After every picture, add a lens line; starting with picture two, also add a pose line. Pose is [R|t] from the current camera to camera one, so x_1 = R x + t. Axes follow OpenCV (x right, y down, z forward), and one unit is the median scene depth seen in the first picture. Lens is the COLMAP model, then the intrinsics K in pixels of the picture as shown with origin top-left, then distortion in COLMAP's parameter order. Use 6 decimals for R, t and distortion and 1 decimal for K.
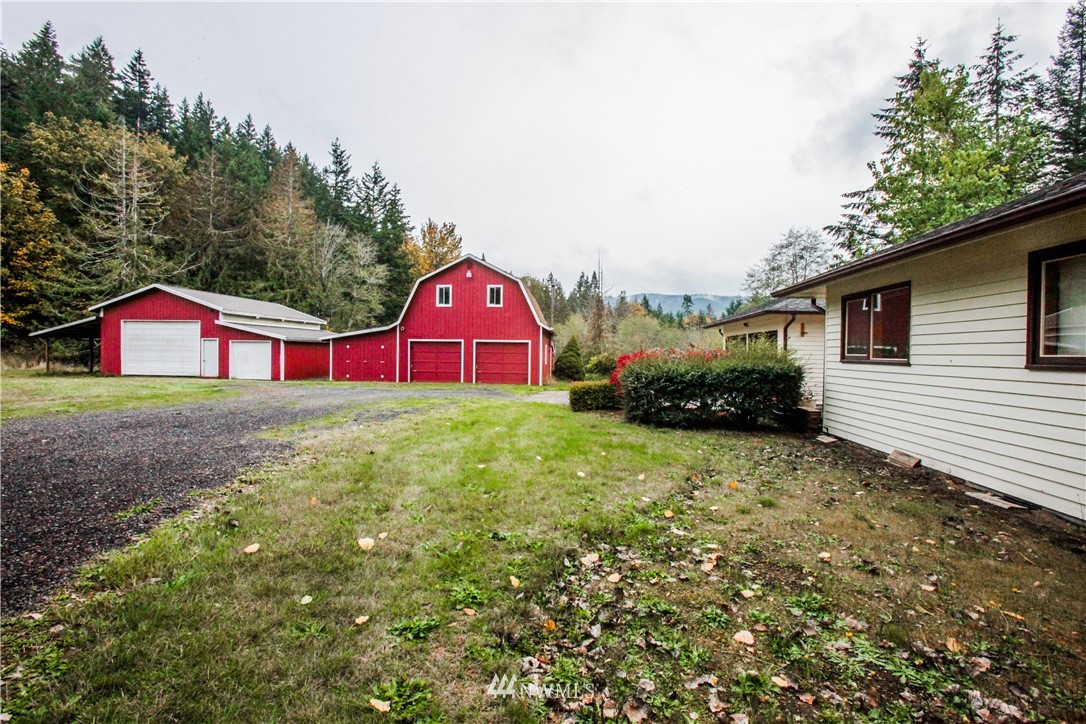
lens RADIAL K [[520.5, 0, 543.0], [0, 520.5, 362.0], [0, 0, 1]] dist [-0.057722, 0.030526]
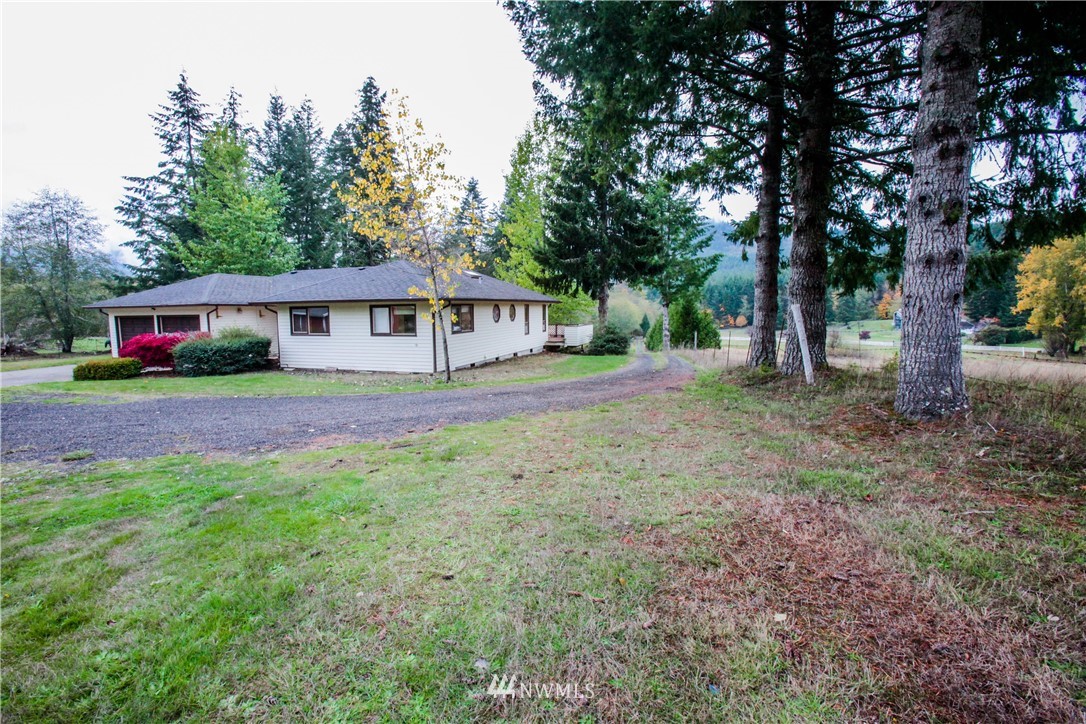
lens RADIAL K [[496.3, 0, 543.0], [0, 496.3, 362.0], [0, 0, 1]] dist [-0.057282, 0.000070]
pose [[0.220709, -0.119095, 0.968041, -0.266613], [0.031738, 0.992868, 0.114913, -0.019572], [-0.974823, 0.005362, 0.222915, -0.120656]]
